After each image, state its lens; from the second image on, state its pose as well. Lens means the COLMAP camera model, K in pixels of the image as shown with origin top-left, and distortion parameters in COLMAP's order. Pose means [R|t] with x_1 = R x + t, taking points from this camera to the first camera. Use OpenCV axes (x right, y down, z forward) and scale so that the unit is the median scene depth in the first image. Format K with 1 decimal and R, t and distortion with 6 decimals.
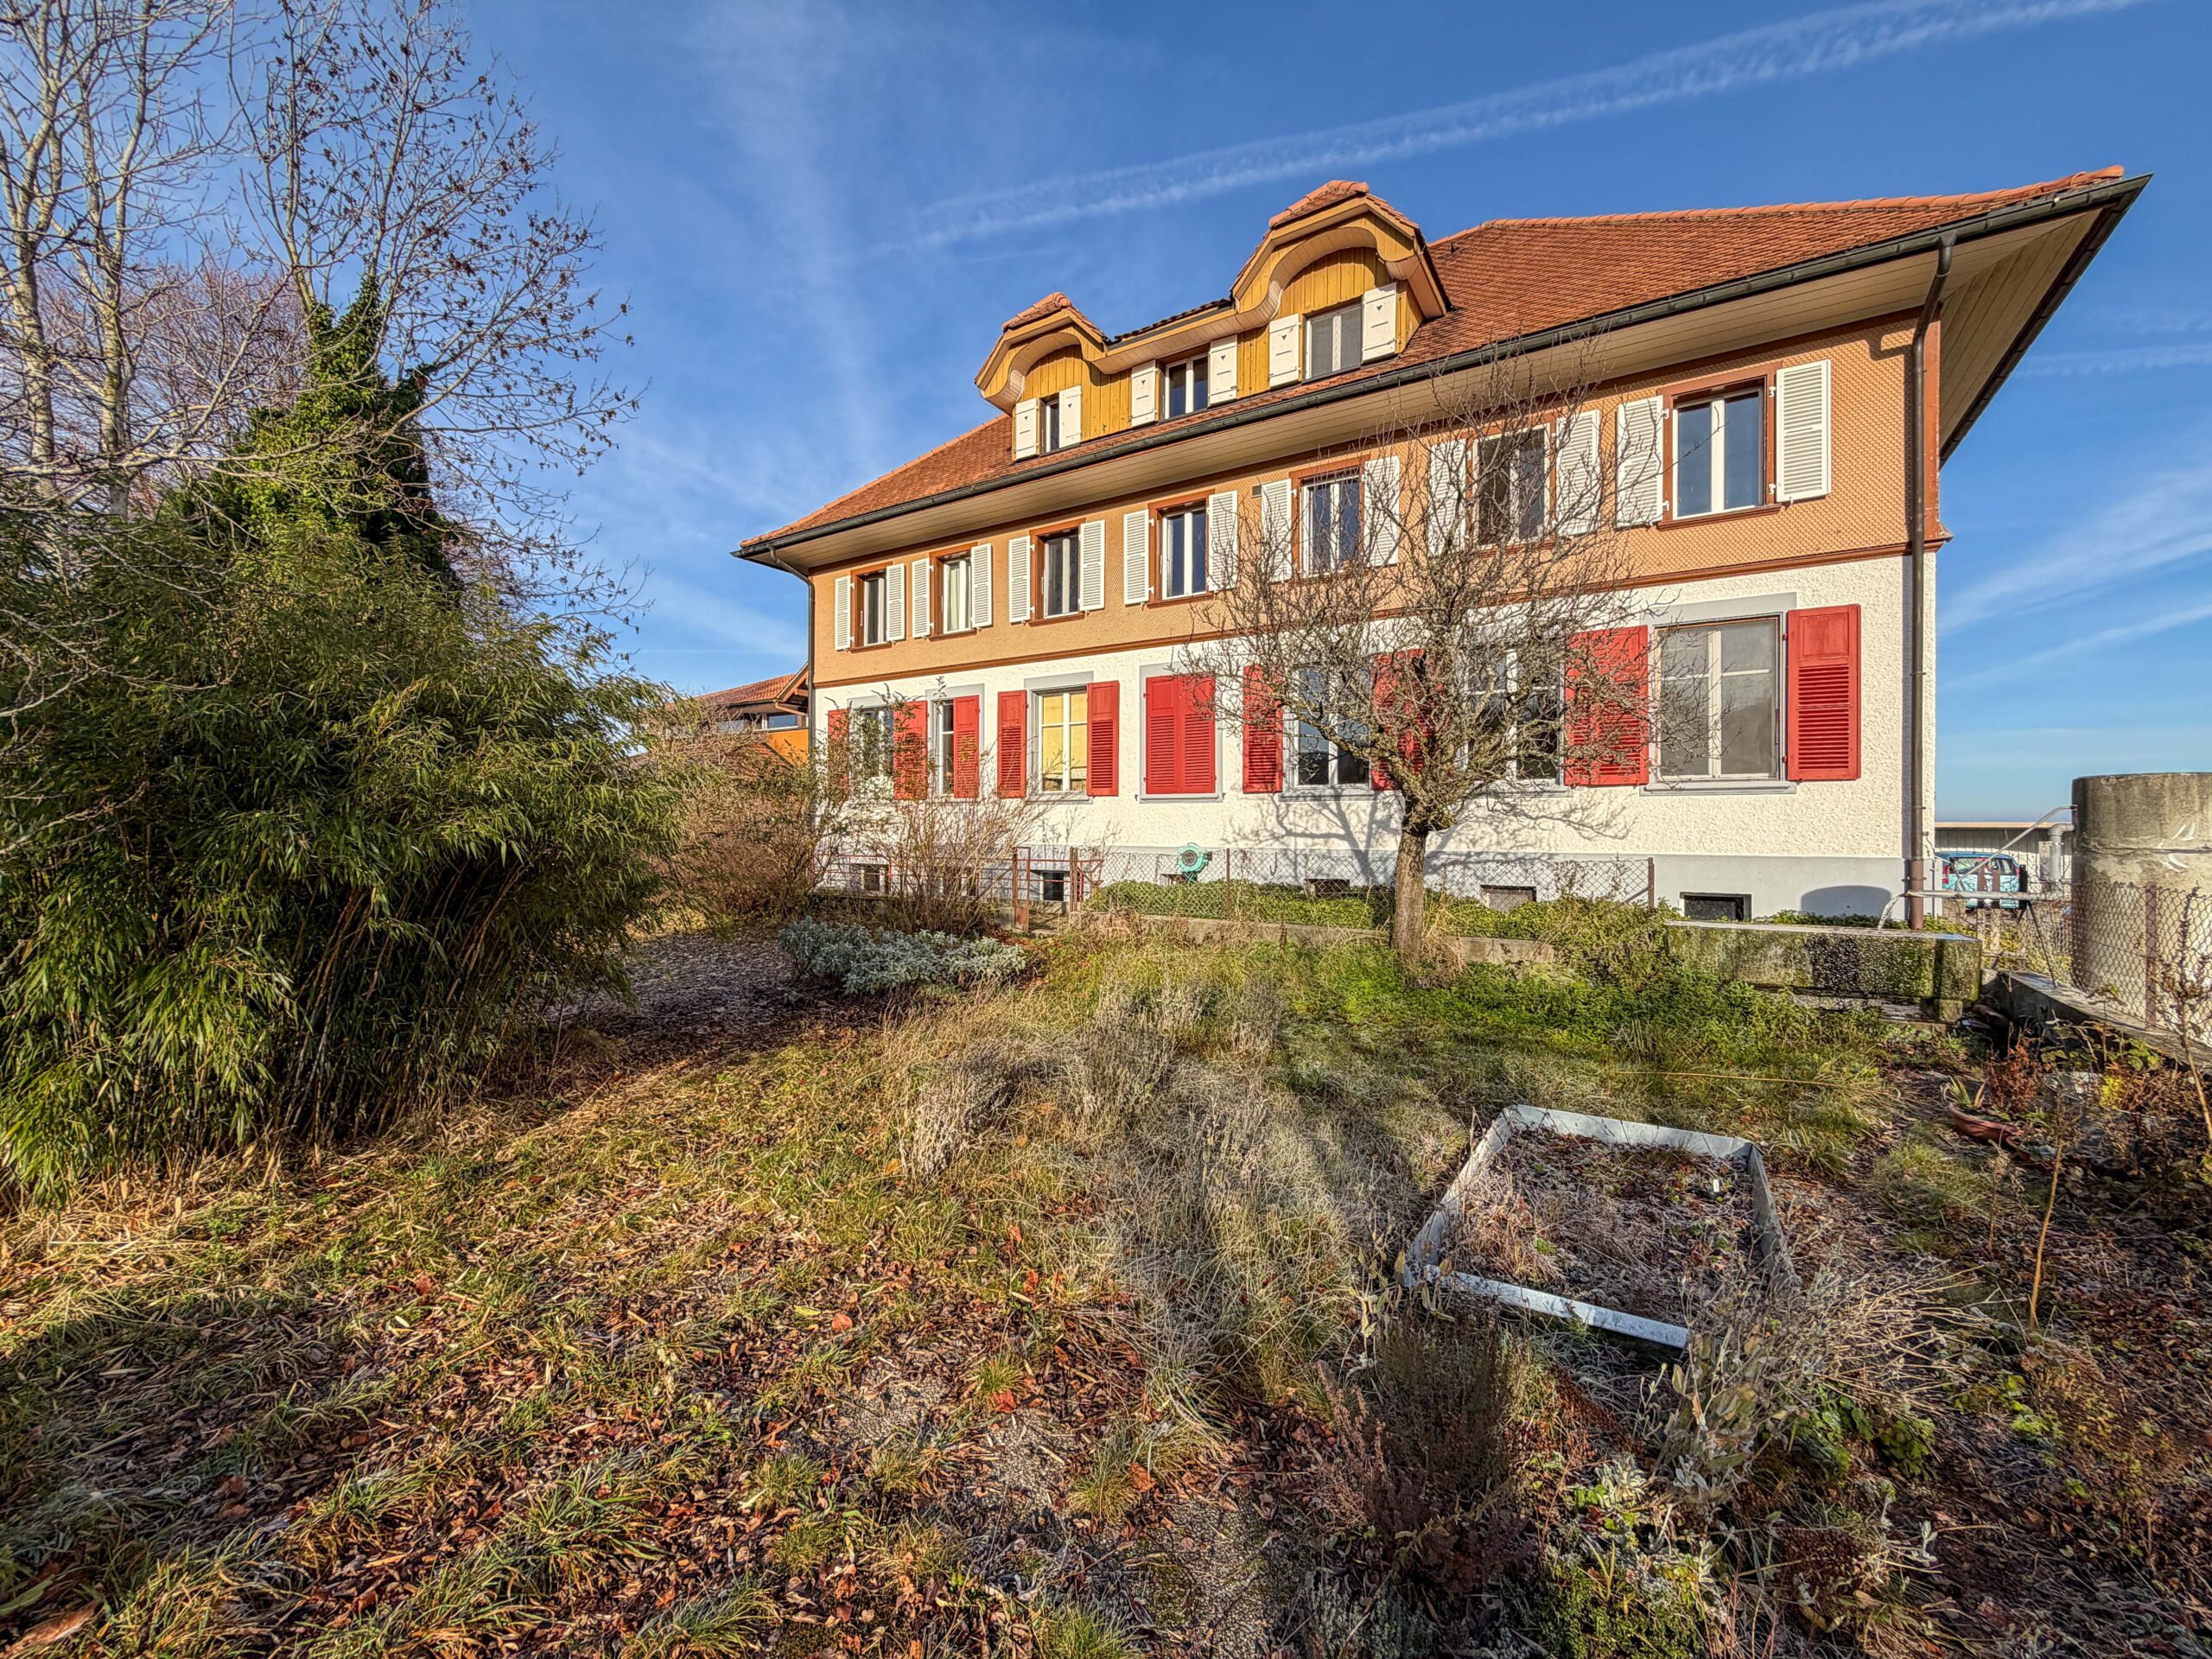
lens RADIAL K [[825.9, 0, 1116.1], [0, 825.9, 849.9], [0, 0, 1]] dist [-0.000202, -0.000036]
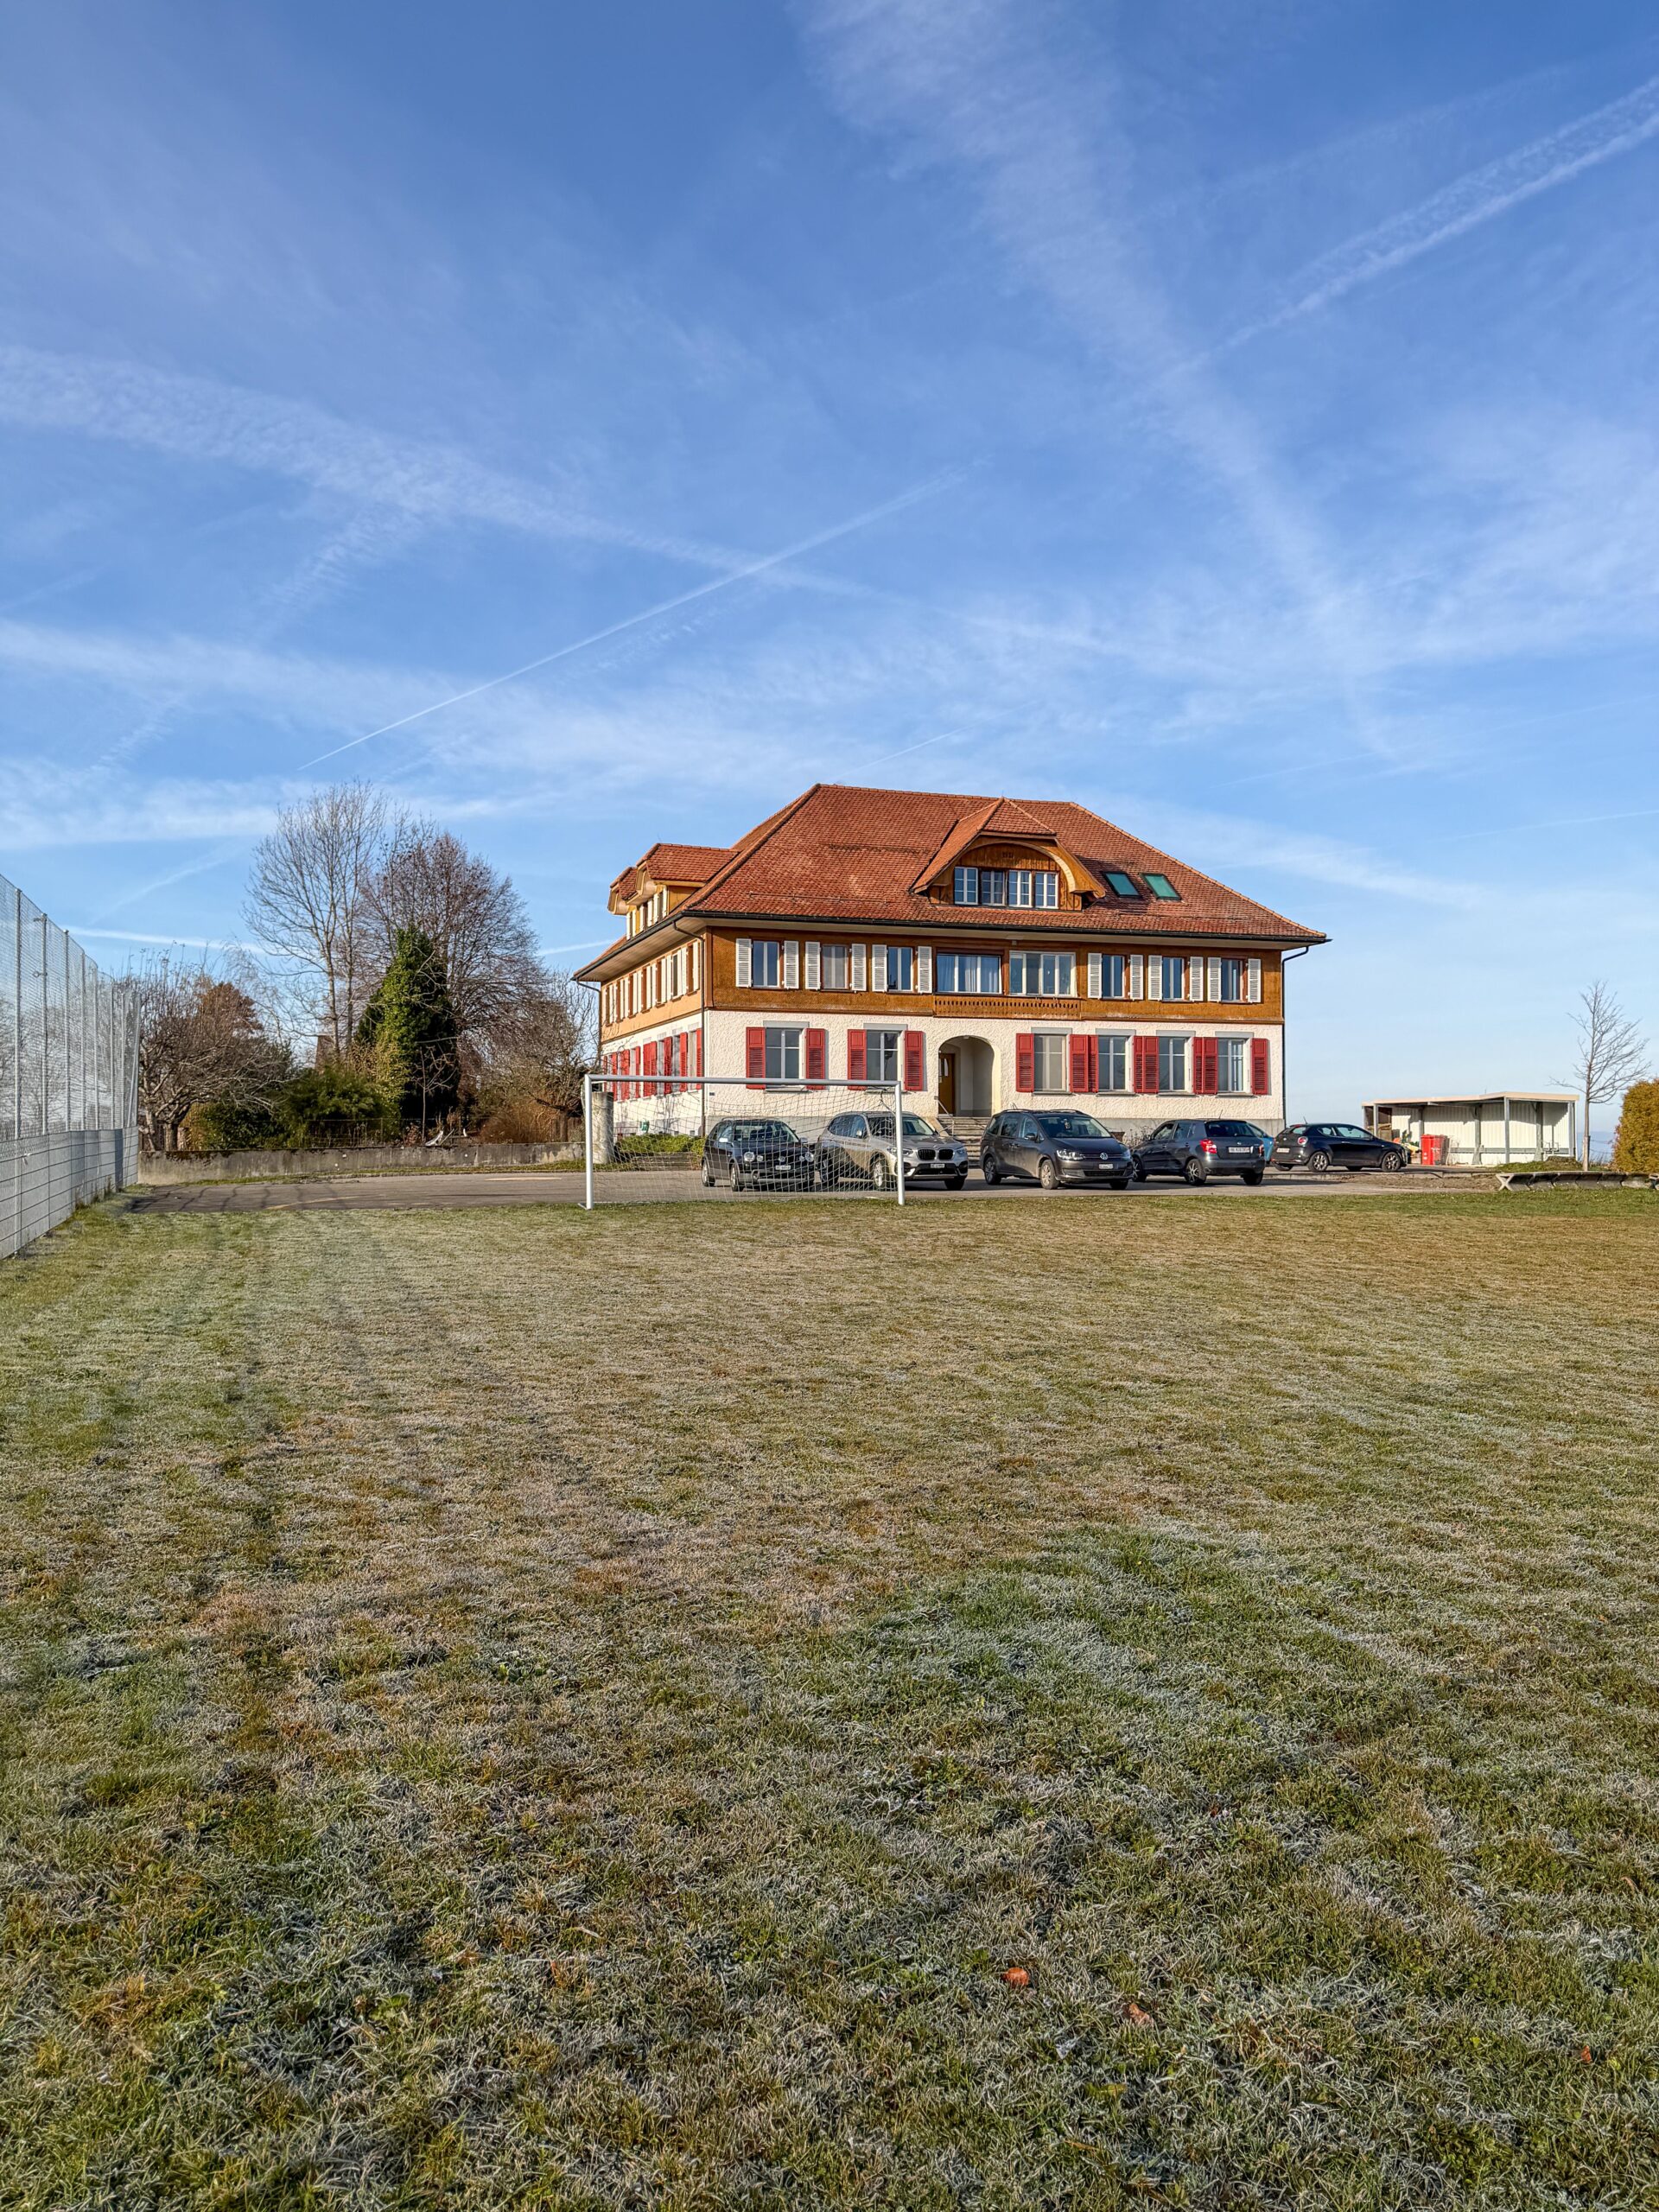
lens RADIAL K [[1570.6, 0, 829.5], [0, 1570.6, 1106.0], [0, 0, 1]] dist [0.128971, -0.235639]
pose [[0.757326, -0.032626, -0.652221, 3.086687], [0.010200, 0.999220, -0.038140, 0.121169], [0.652957, 0.022231, 0.757068, -1.829065]]
